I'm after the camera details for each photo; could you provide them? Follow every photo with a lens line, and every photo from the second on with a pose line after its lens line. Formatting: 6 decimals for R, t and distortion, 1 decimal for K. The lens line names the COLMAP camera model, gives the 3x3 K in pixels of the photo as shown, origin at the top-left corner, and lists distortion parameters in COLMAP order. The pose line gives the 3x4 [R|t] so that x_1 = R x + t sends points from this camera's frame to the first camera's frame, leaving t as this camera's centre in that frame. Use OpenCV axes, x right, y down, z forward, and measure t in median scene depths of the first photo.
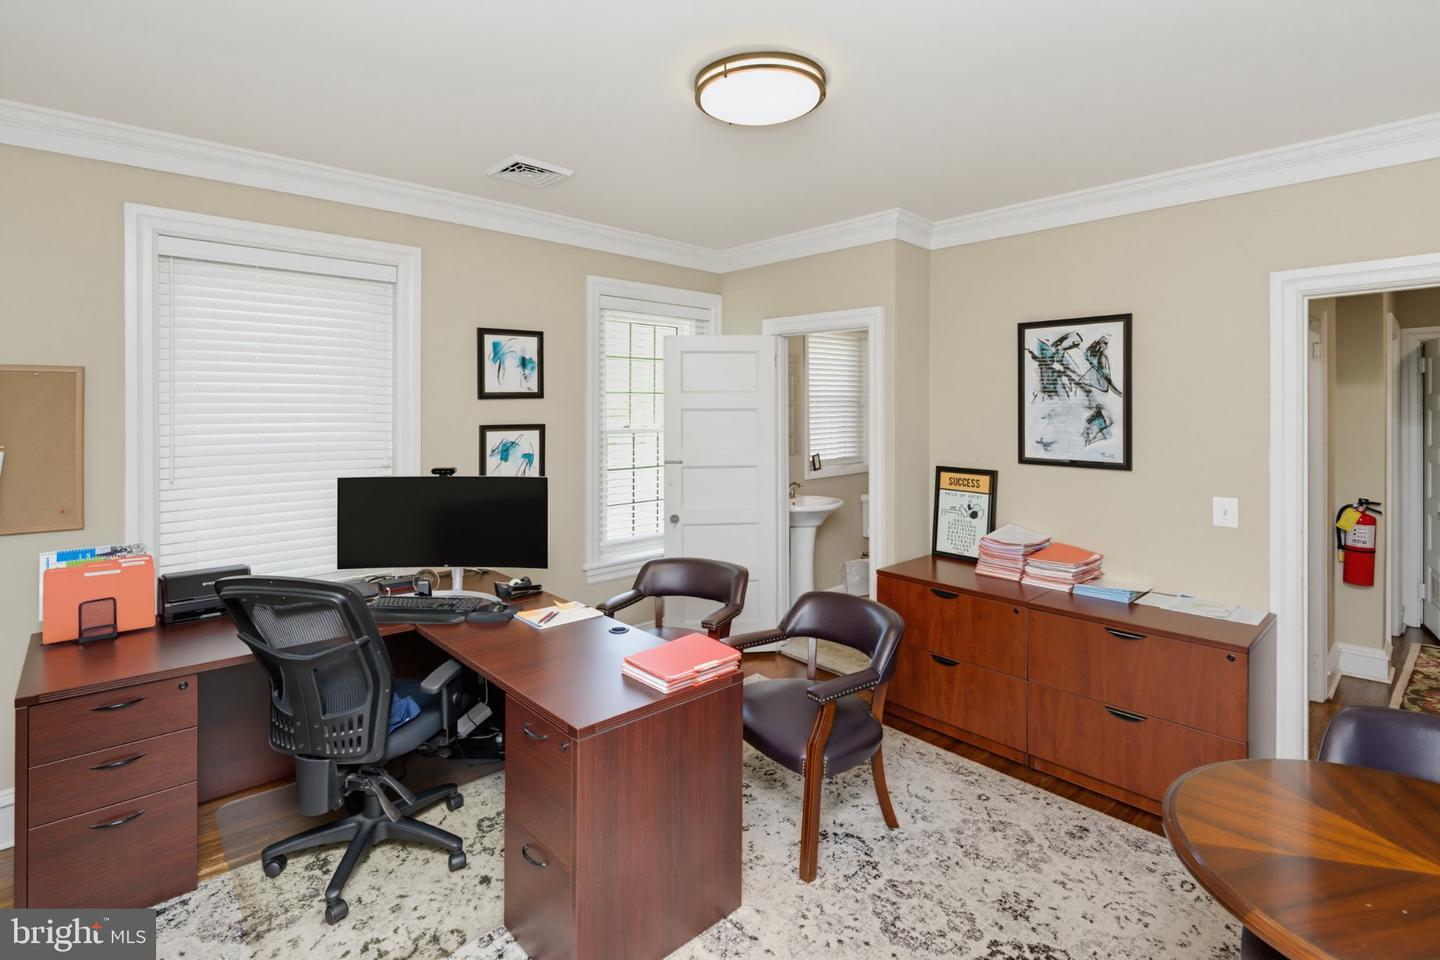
lens RADIAL K [[684.4, 0, 721.2], [0, 684.4, 524.2], [0, 0, 1]] dist [0.000721, 0.000417]
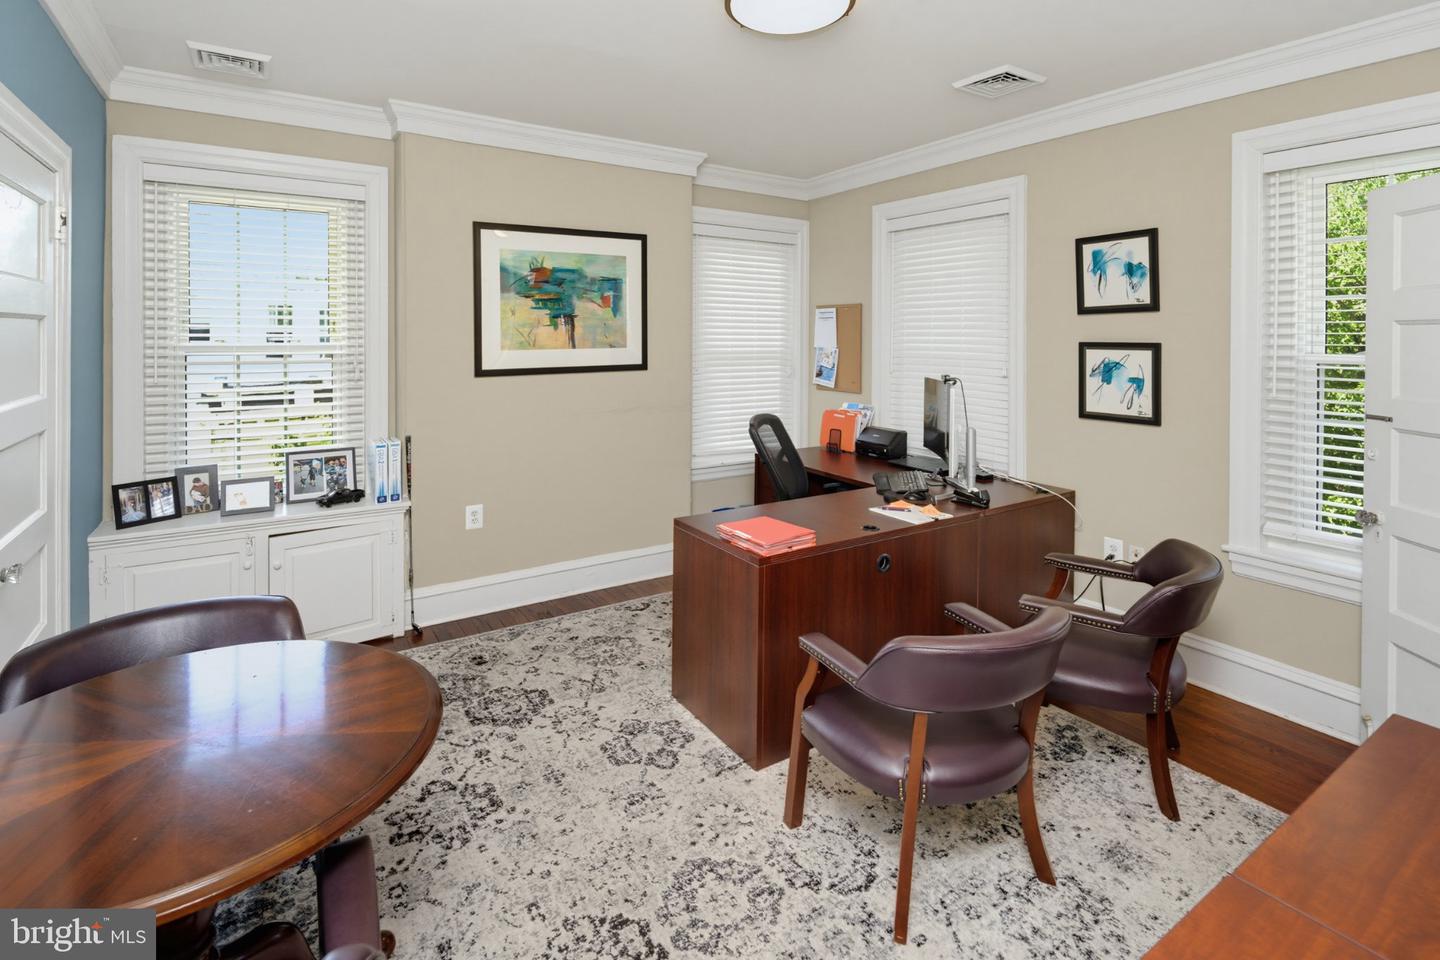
lens RADIAL K [[673.8, 0, 720.0], [0, 673.8, 480.0], [0, 0, 1]] dist [-0.000357, -0.000099]
pose [[-0.161486, 0.202937, -0.965784, 0.682164], [-0.174438, 0.957350, 0.230331, -0.090456], [0.971336, 0.205665, -0.119198, 0.671999]]
